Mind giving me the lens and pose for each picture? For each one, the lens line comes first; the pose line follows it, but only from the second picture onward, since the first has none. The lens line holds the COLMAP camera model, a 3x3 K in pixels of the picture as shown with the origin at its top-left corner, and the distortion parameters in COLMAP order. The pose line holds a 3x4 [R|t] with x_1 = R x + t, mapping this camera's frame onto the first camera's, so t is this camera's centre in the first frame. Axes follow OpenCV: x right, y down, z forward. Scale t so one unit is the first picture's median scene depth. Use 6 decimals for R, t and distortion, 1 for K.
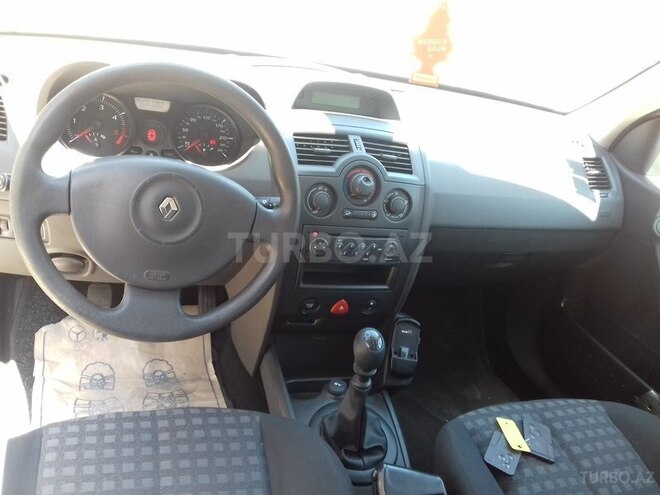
lens RADIAL K [[606.7, 0, 323.4], [0, 606.7, 232.0], [0, 0, 1]] dist [0.083626, -0.179414]
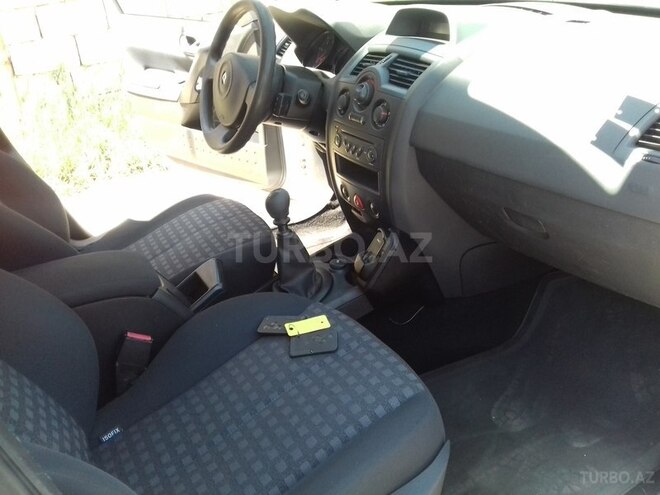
lens RADIAL K [[606.7, 0, 323.4], [0, 606.7, 232.0], [0, 0, 1]] dist [0.083626, -0.179414]
pose [[0.168319, 0.227613, -0.959094, 1.183236], [-0.291841, 0.940862, 0.172069, -0.003664], [0.941540, 0.250940, 0.224792, 0.703637]]
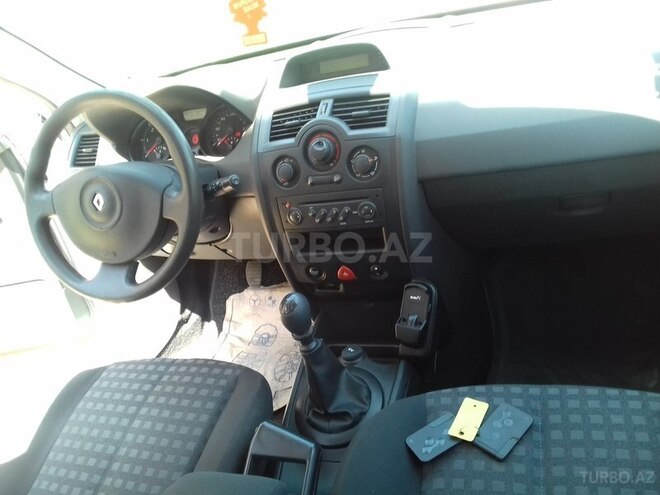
lens RADIAL K [[606.7, 0, 323.4], [0, 606.7, 232.0], [0, 0, 1]] dist [0.083626, -0.179414]
pose [[0.716107, -0.079471, -0.693452, 0.712432], [0.107837, 0.994165, -0.002573, 0.056171], [0.689610, -0.072937, 0.720499, 0.268323]]
